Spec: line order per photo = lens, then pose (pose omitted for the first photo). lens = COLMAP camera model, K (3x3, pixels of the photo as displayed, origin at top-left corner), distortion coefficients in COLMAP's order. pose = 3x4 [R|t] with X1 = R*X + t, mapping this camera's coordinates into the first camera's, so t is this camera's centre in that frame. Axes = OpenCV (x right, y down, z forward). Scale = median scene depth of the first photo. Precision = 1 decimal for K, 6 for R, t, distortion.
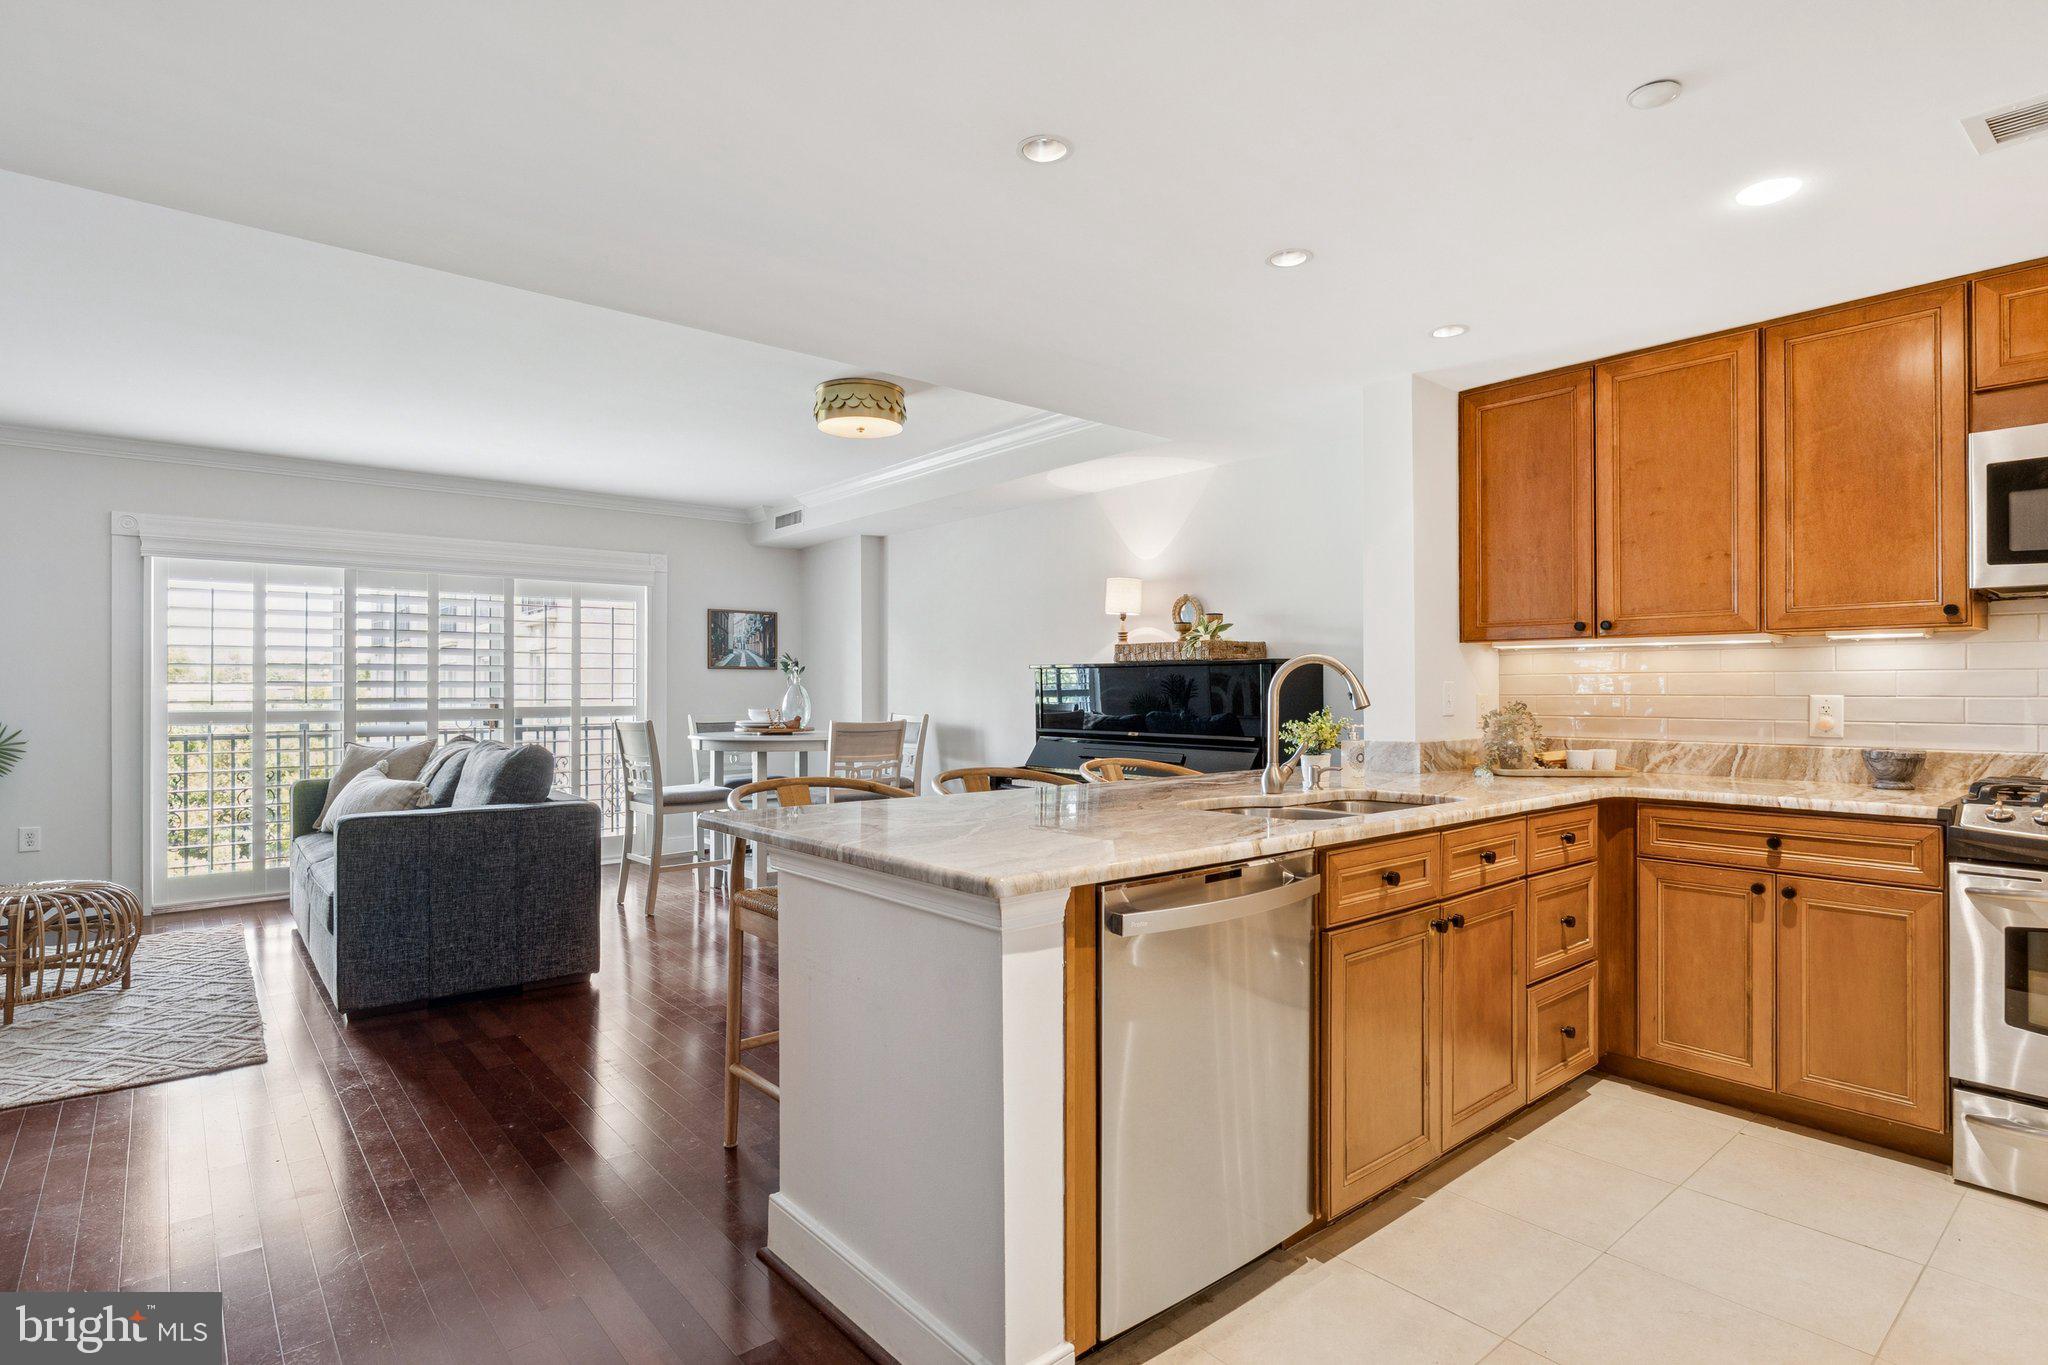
lens RADIAL K [[1004.0, 0, 1029.6], [0, 1004.0, 685.2], [0, 0, 1]] dist [-0.005877, 0.000203]
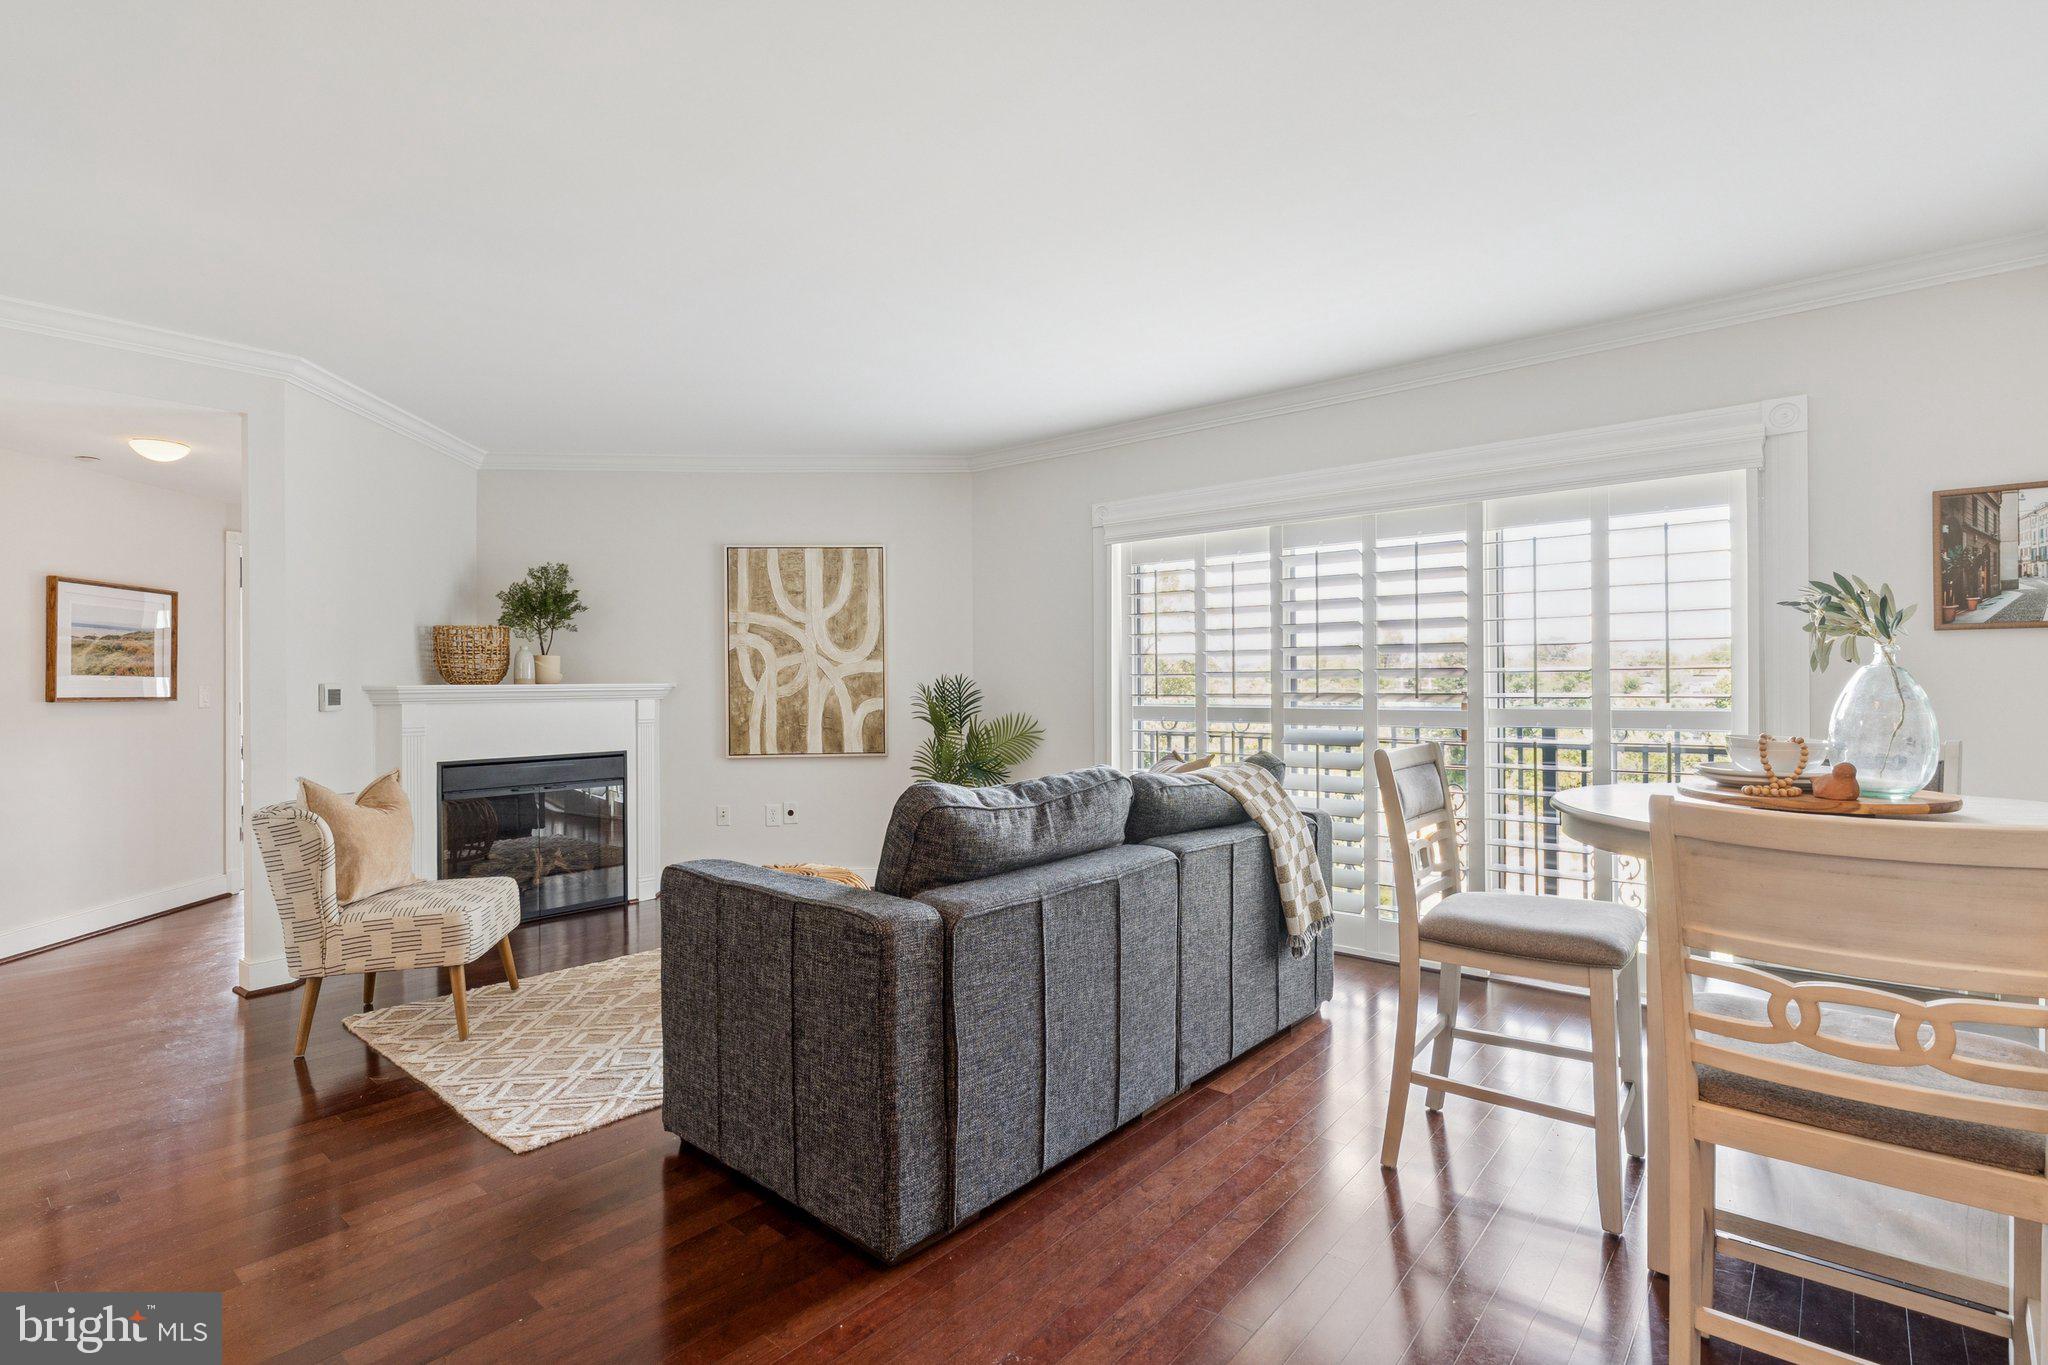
lens RADIAL K [[1004.0, 0, 1016.3], [0, 1004.0, 673.4], [0, 0, 1]] dist [-0.005877, 0.000203]
pose [[0.161653, -0.008062, -0.986815, 0.087522], [0.011129, 0.999918, -0.006346, 0.000654], [0.986785, -0.009956, 0.161730, 1.200903]]
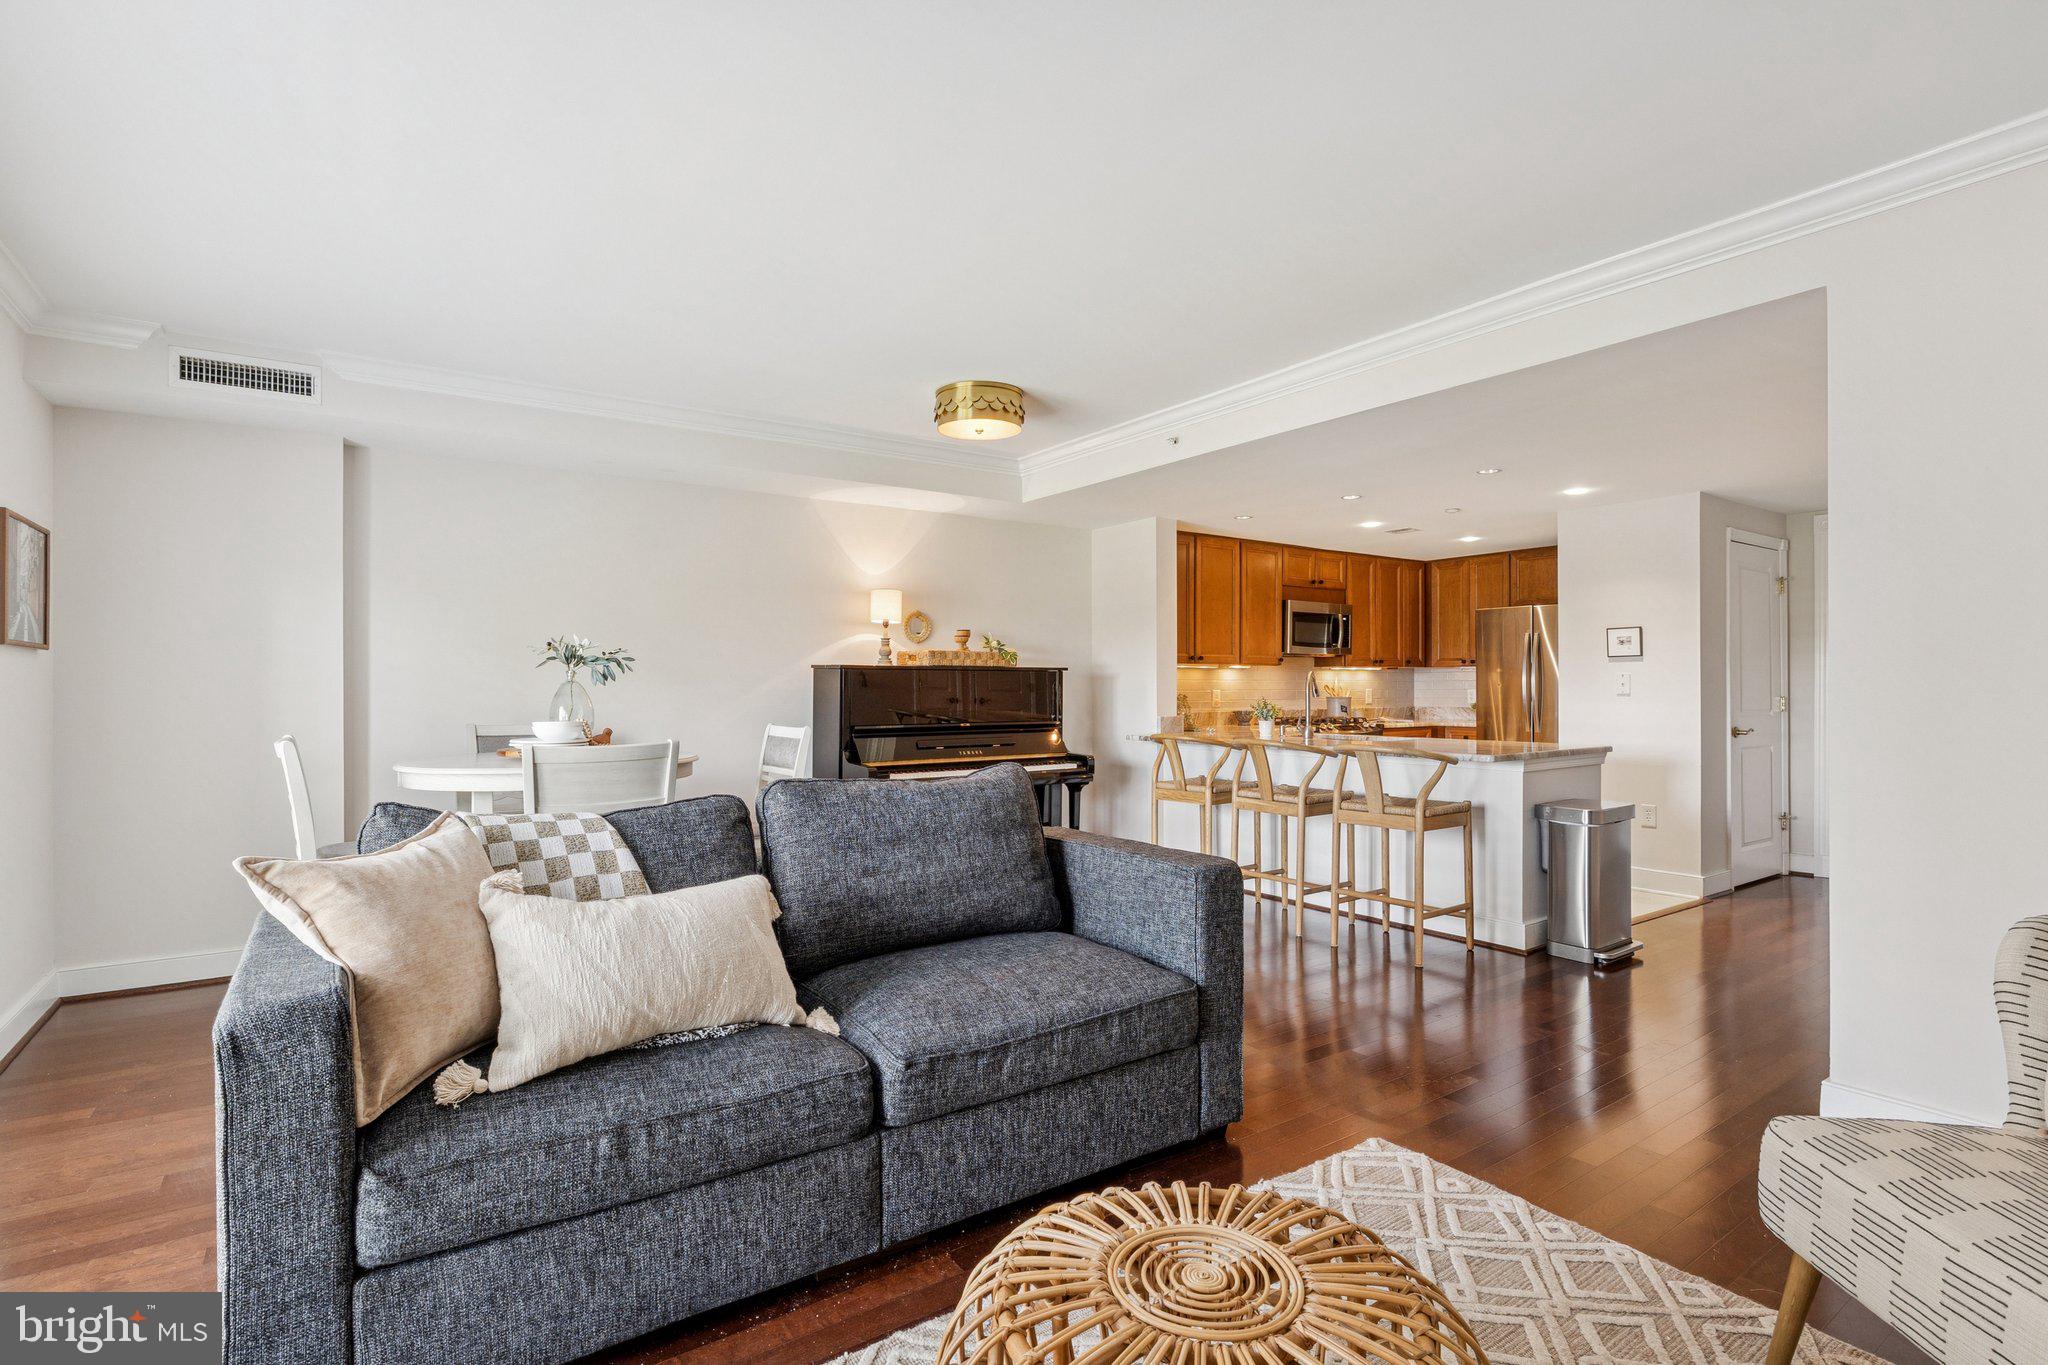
lens RADIAL K [[1004.0, 0, 1021.9], [0, 1004.0, 678.5], [0, 0, 1]] dist [-0.005877, 0.000203]
pose [[0.085591, 0.007337, 0.996303, -1.578773], [-0.001438, 0.999973, -0.007241, 0.000181], [-0.996329, -0.000813, 0.085599, 1.184643]]
